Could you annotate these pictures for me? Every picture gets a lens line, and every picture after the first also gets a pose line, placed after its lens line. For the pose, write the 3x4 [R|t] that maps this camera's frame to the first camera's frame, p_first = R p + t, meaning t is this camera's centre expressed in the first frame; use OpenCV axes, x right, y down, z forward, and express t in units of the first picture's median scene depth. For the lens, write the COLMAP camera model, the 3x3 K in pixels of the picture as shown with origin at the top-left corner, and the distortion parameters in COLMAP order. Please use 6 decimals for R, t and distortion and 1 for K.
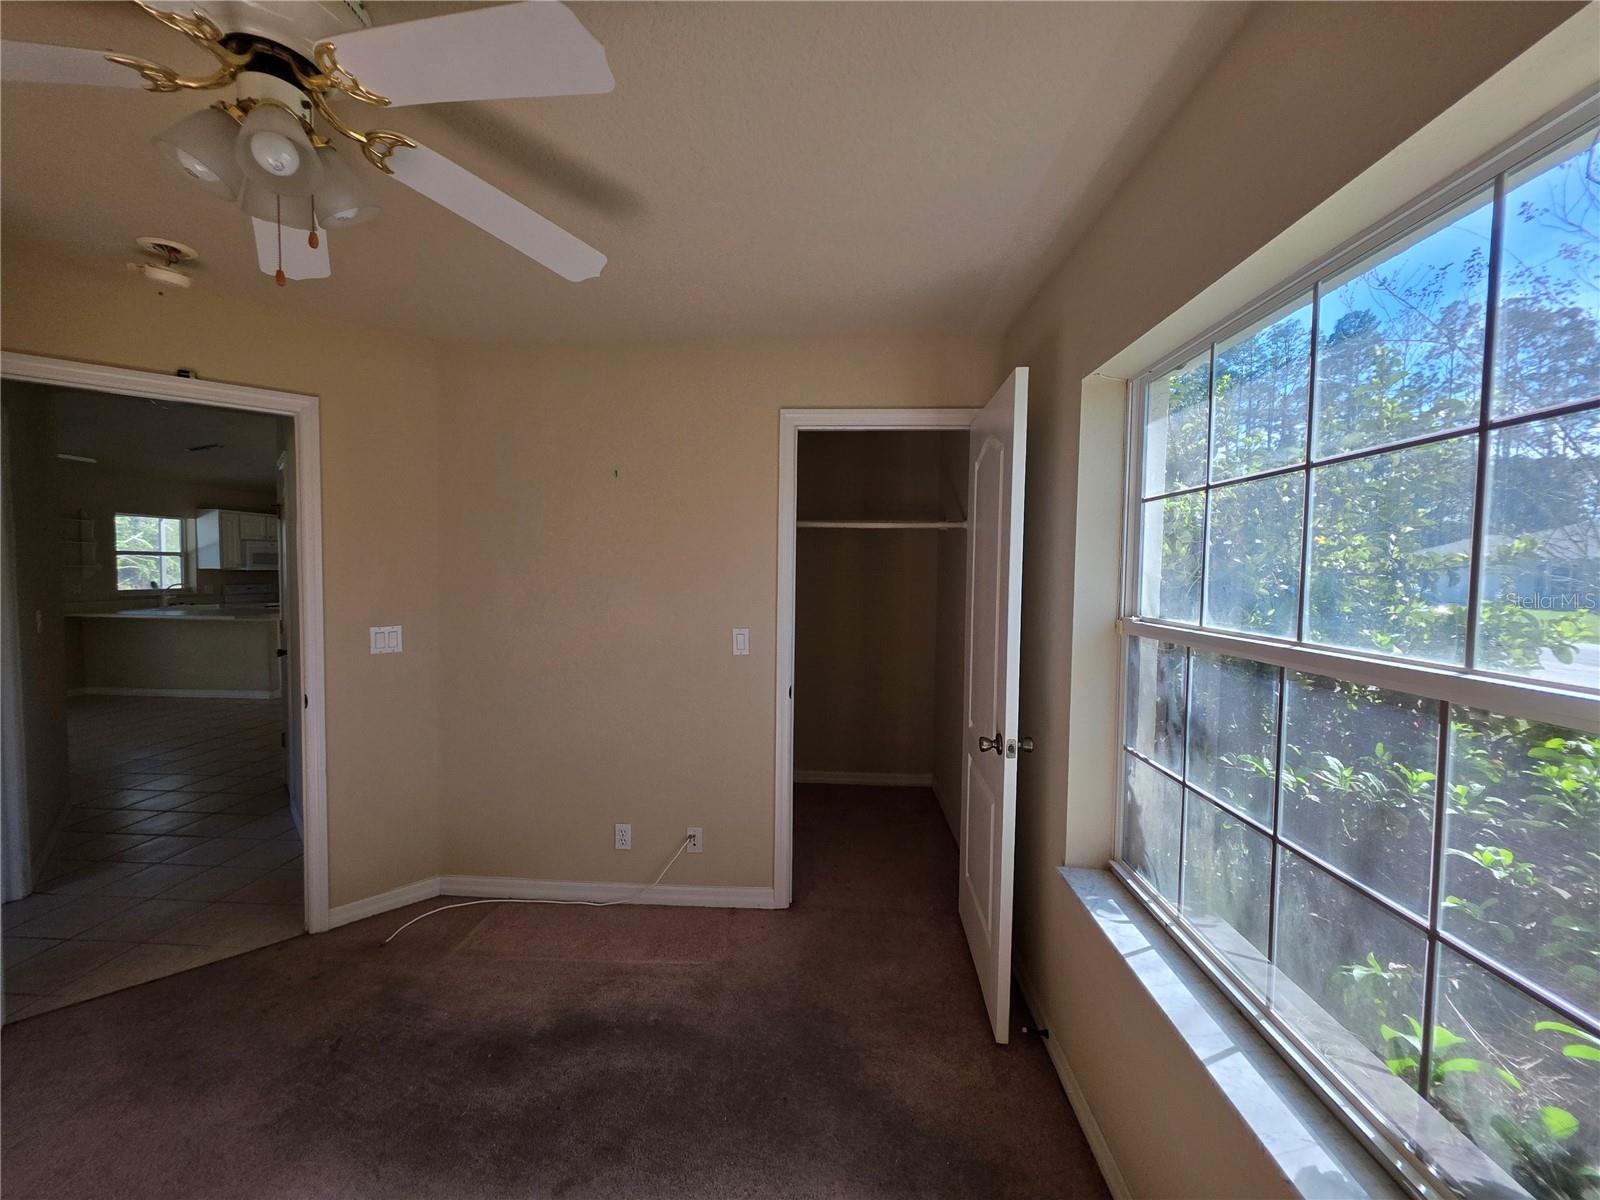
lens RADIAL K [[640.5, 0, 785.1], [0, 640.5, 597.0], [0, 0, 1]] dist [0.001816, -0.000240]
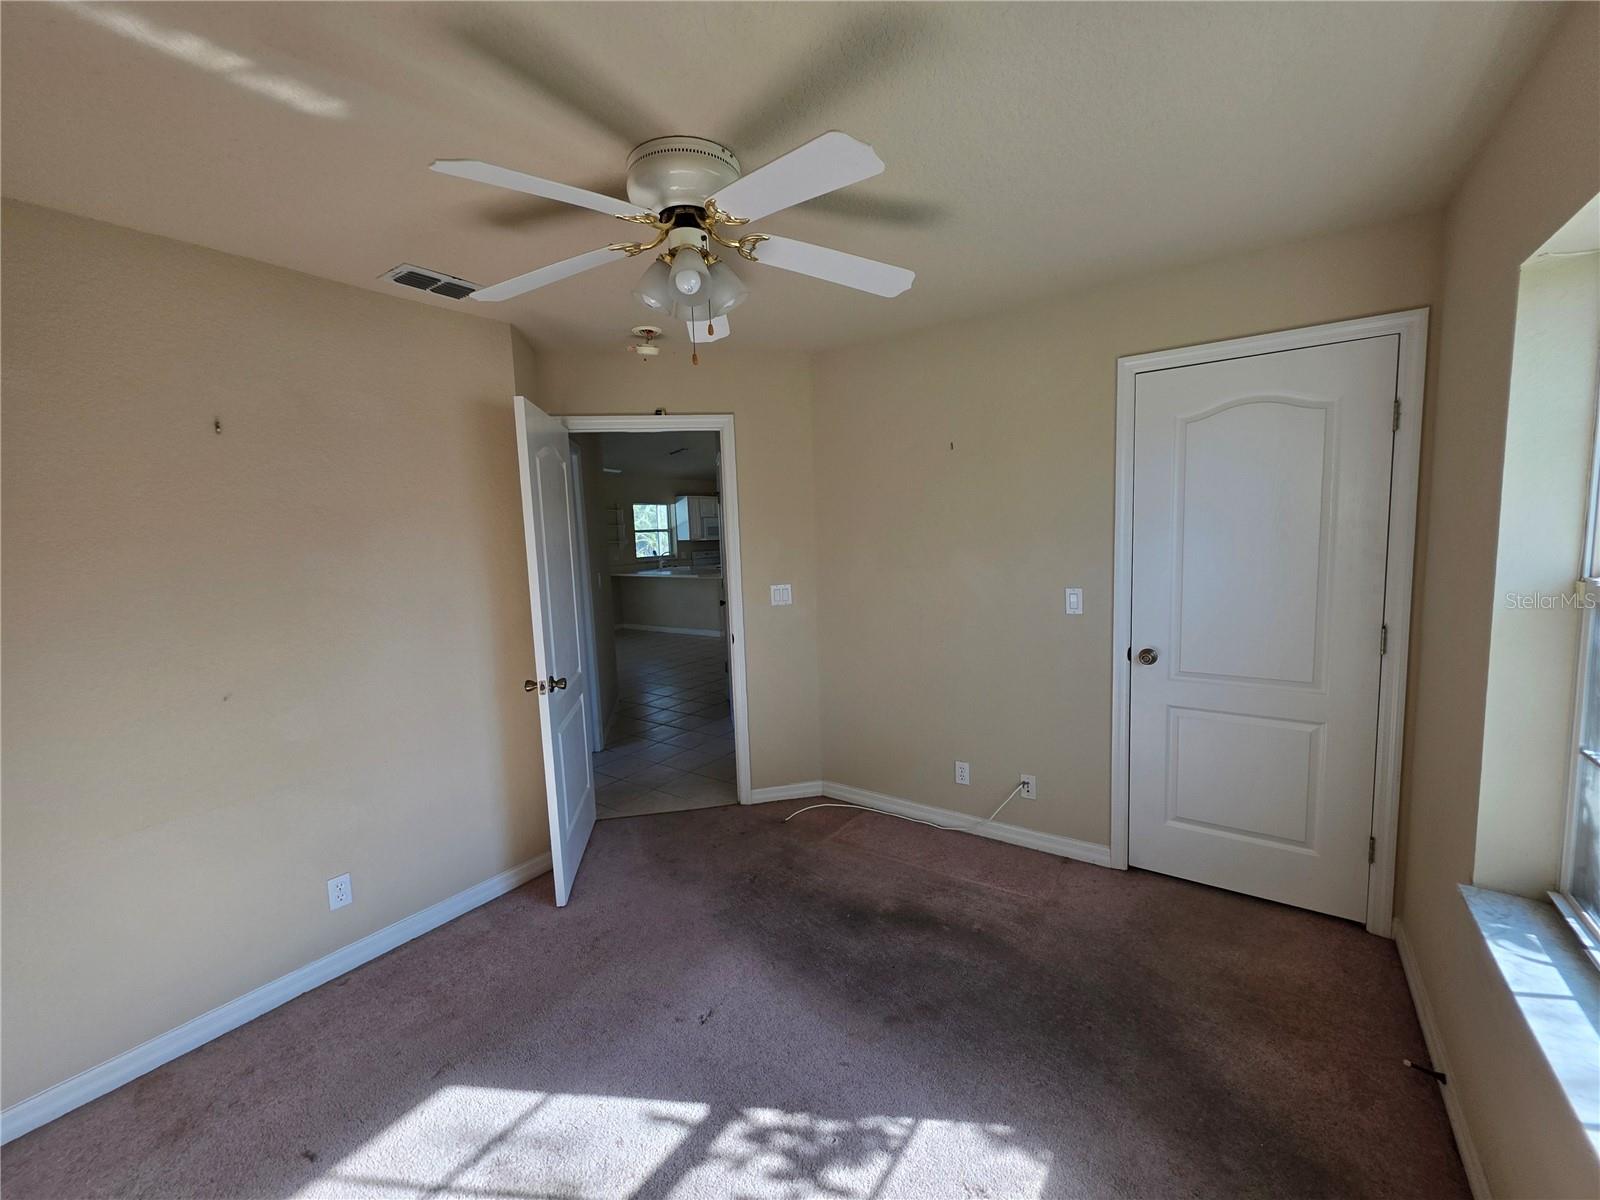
lens RADIAL K [[638.1, 0, 795.8], [0, 638.1, 595.1], [0, 0, 1]] dist [-0.000579, 0.000068]
pose [[0.844936, 0.011454, -0.534745, 0.115069], [0.024488, 0.997894, 0.060067, -0.012404], [0.534307, -0.063848, 0.842876, -0.091397]]
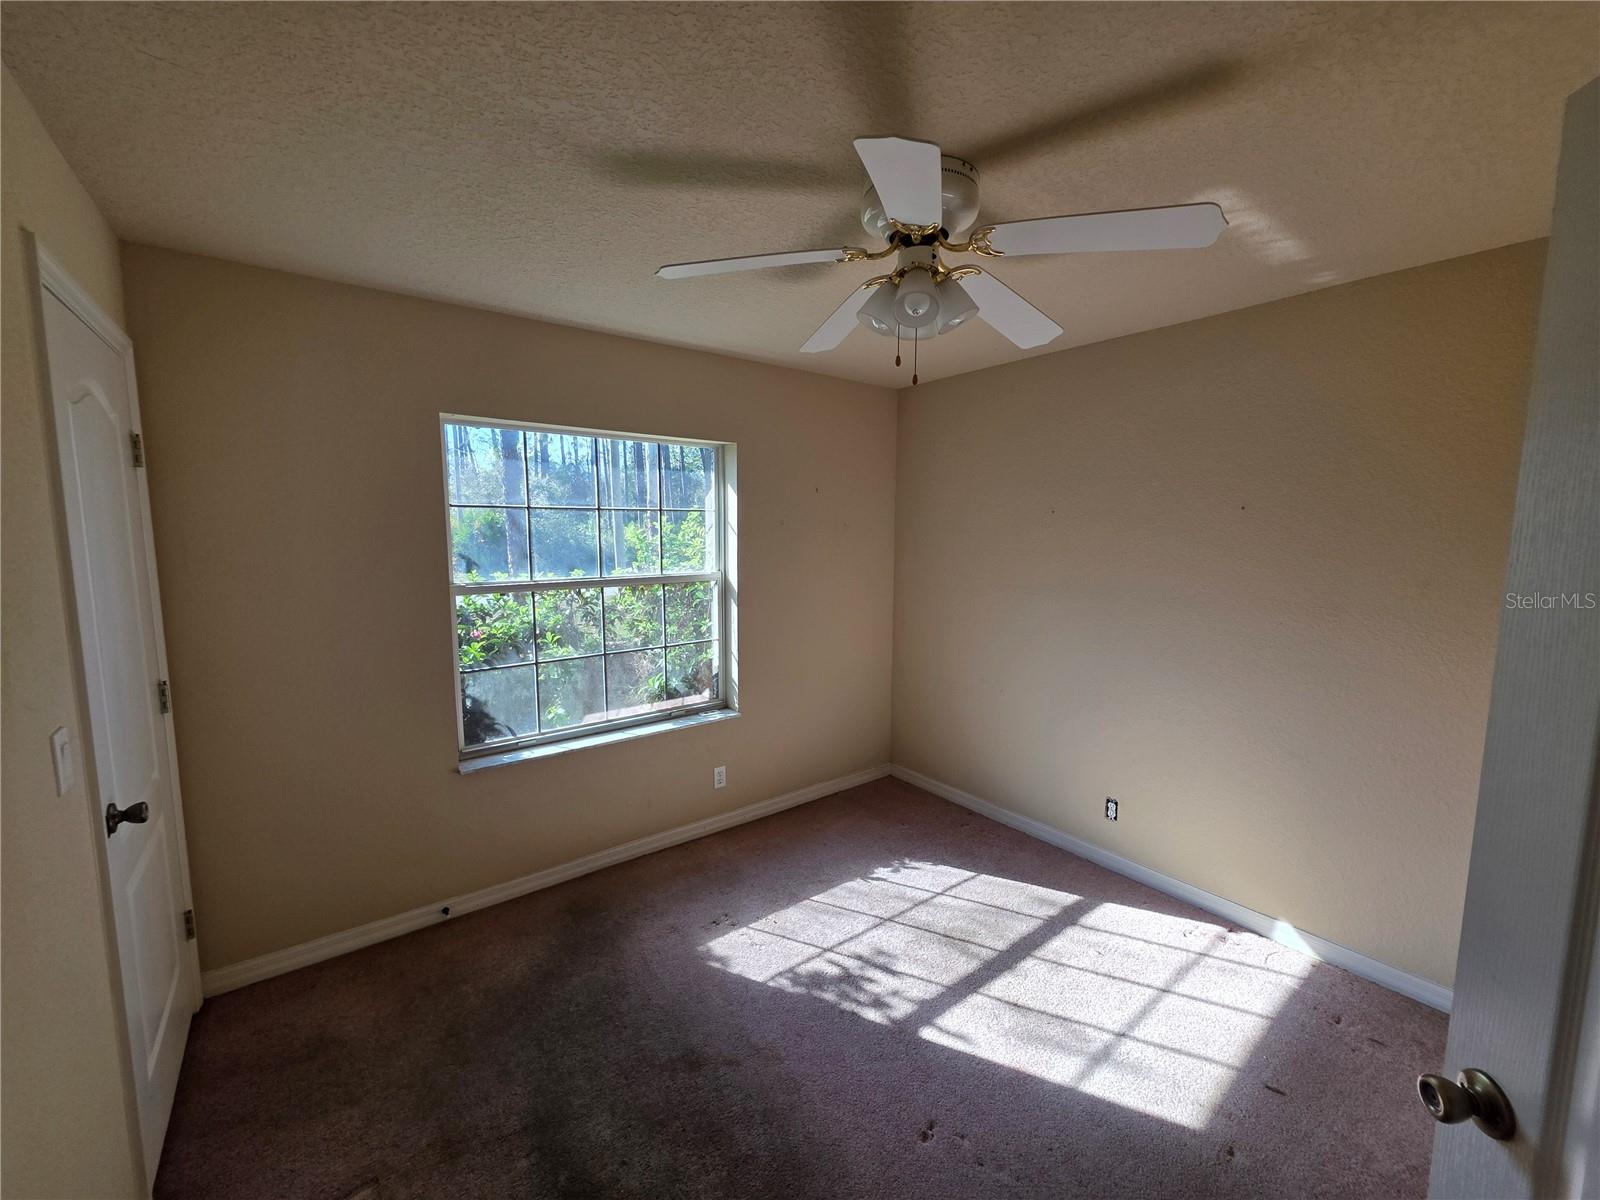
lens RADIAL K [[638.1, 0, 795.8], [0, 638.1, 595.1], [0, 0, 1]] dist [-0.000579, 0.000068]
pose [[-0.662088, -0.098610, 0.742910, -0.844226], [0.017962, 0.988933, 0.147273, -0.115758], [-0.749211, 0.110852, -0.652989, 1.080552]]
